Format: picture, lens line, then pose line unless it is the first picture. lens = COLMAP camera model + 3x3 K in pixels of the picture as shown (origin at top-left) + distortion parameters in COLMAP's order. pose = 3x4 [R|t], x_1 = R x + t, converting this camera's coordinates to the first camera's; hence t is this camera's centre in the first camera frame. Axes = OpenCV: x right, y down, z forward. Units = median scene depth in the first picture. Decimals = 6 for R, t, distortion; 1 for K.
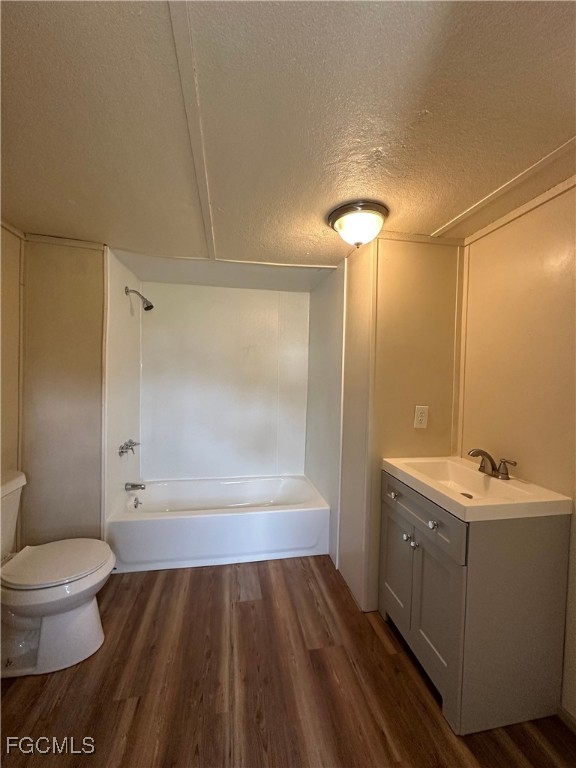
lens RADIAL K [[306.7, 0, 288.0], [0, 306.7, 384.0], [0, 0, 1]] dist [0.000572, 0.000137]
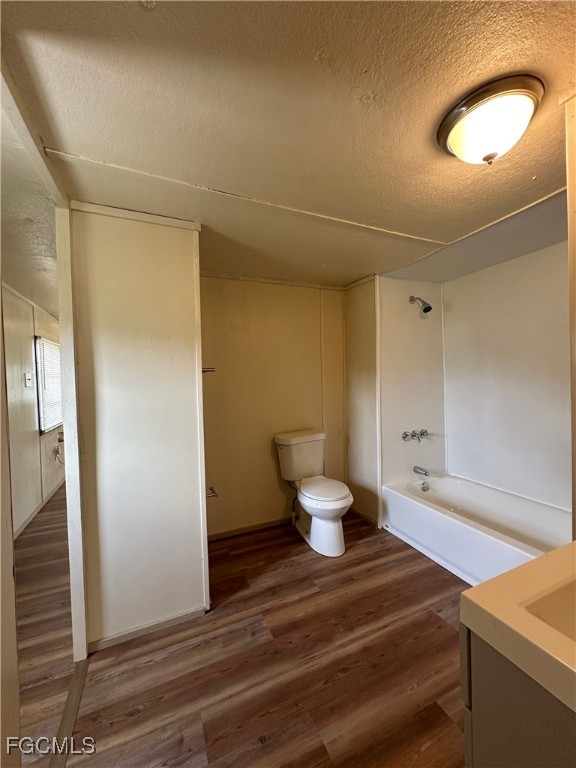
lens RADIAL K [[308.0, 0, 288.0], [0, 308.0, 384.0], [0, 0, 1]] dist [0.000956, -0.000175]
pose [[0.218224, -0.005918, -0.975881, 0.746237], [0.011014, 0.999933, -0.003601, 0.022025], [0.975837, -0.009962, 0.218274, 0.425492]]
